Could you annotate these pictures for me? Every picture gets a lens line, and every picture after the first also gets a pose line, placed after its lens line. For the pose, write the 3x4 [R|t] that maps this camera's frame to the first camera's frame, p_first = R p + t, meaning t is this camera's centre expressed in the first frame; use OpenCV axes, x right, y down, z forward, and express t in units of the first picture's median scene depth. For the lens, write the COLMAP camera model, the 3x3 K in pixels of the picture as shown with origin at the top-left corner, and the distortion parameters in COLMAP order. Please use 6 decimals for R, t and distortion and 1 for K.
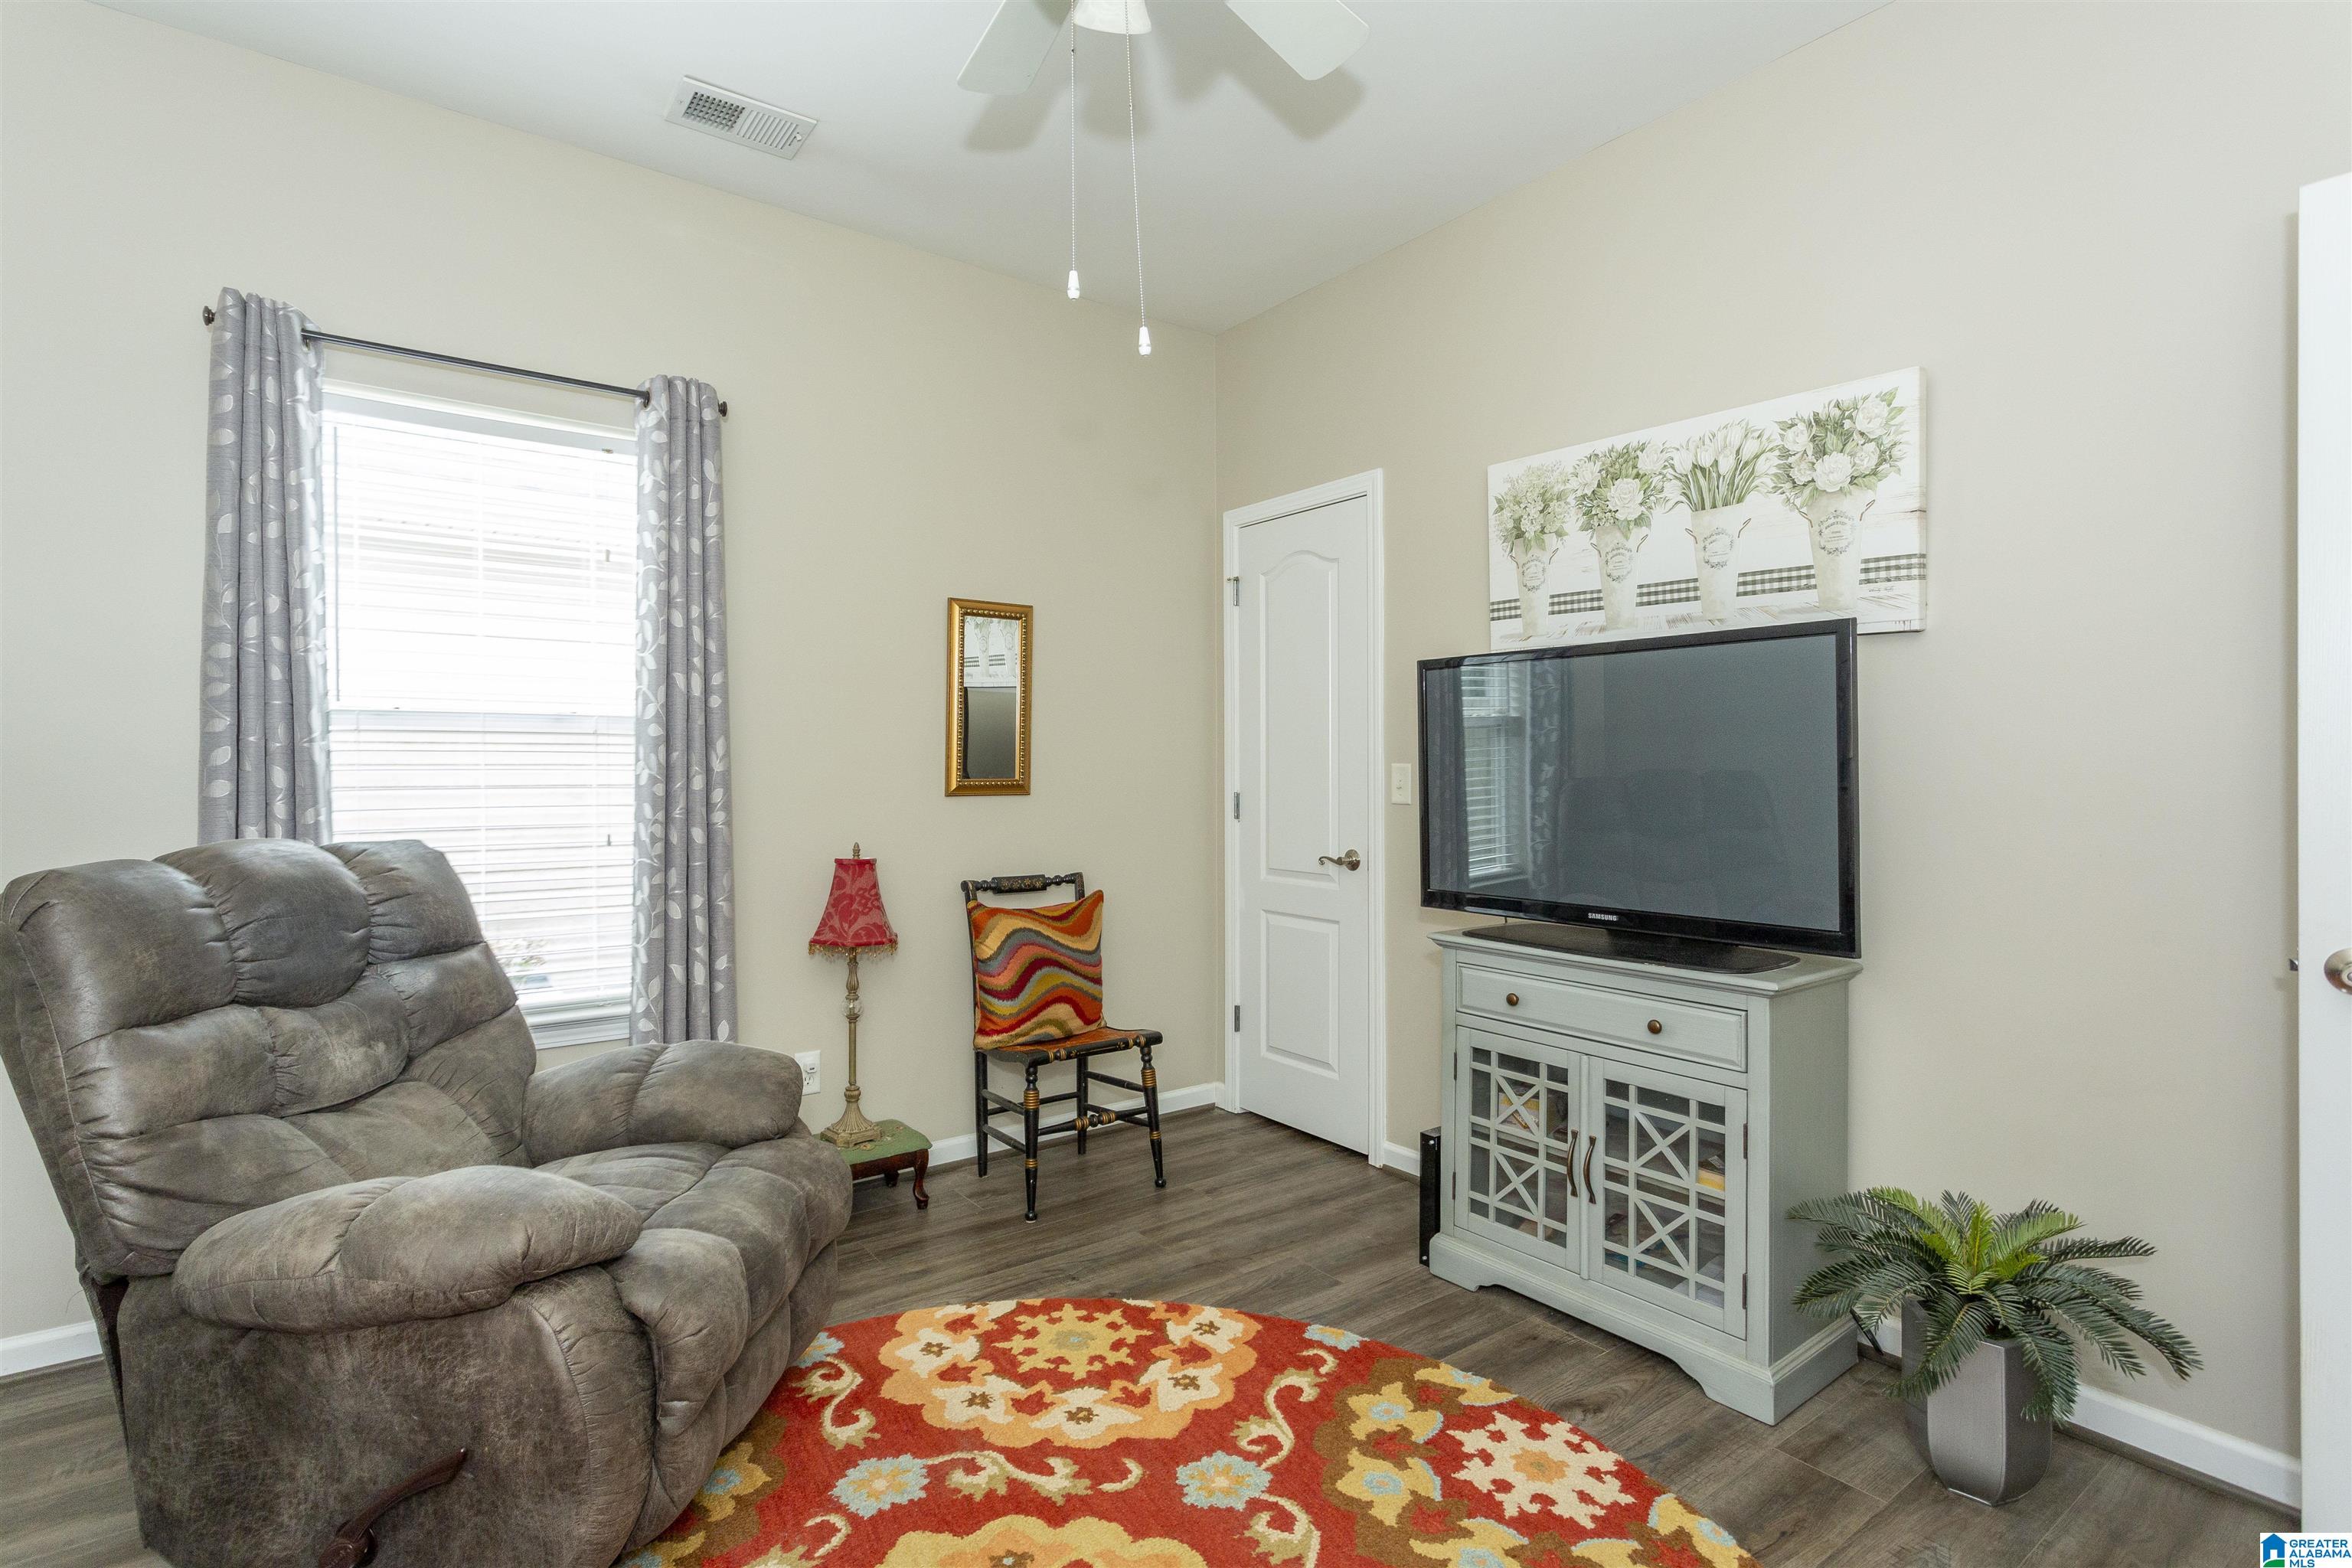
lens RADIAL K [[1128.0, 0, 1180.7], [0, 1128.0, 774.5], [0, 0, 1]] dist [0.009390, -0.000431]
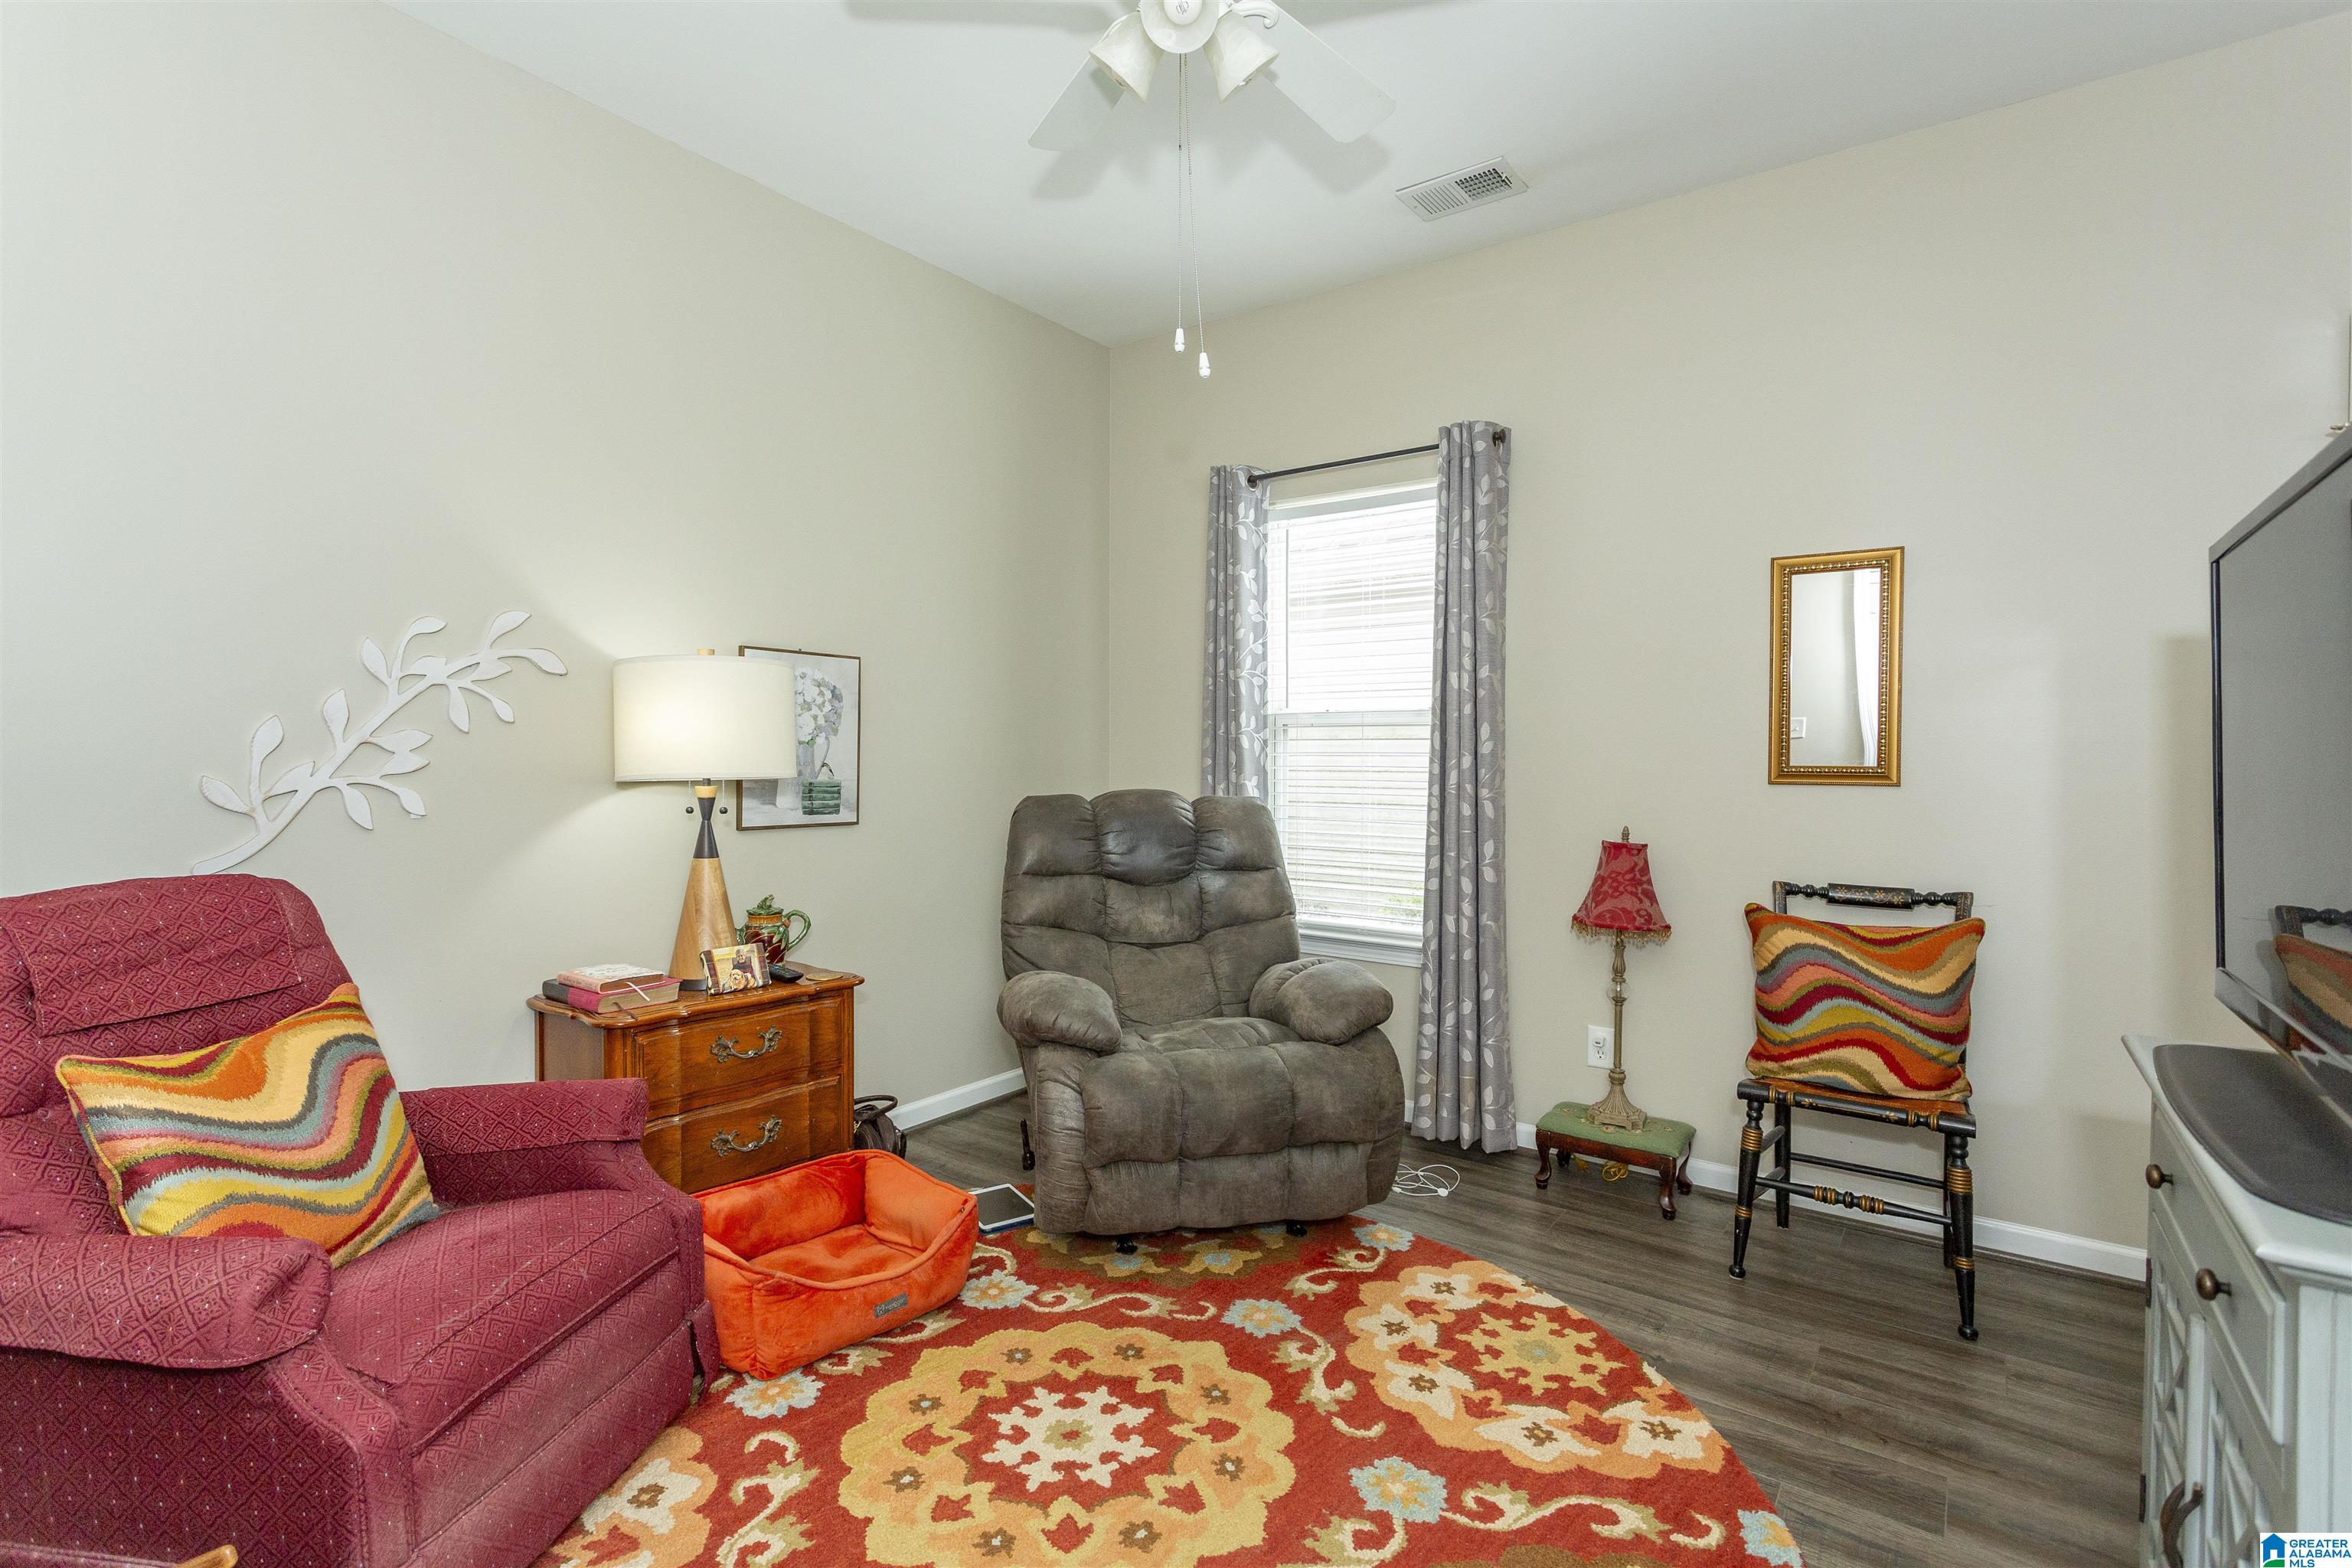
lens RADIAL K [[1128.0, 0, 1180.6], [0, 1128.0, 774.5], [0, 0, 1]] dist [0.009390, -0.000431]
pose [[0.289029, 0.013799, -0.957221, 0.706306], [-0.010598, 0.999881, 0.011214, 0.010463], [0.957262, 0.006904, 0.289141, 0.431542]]
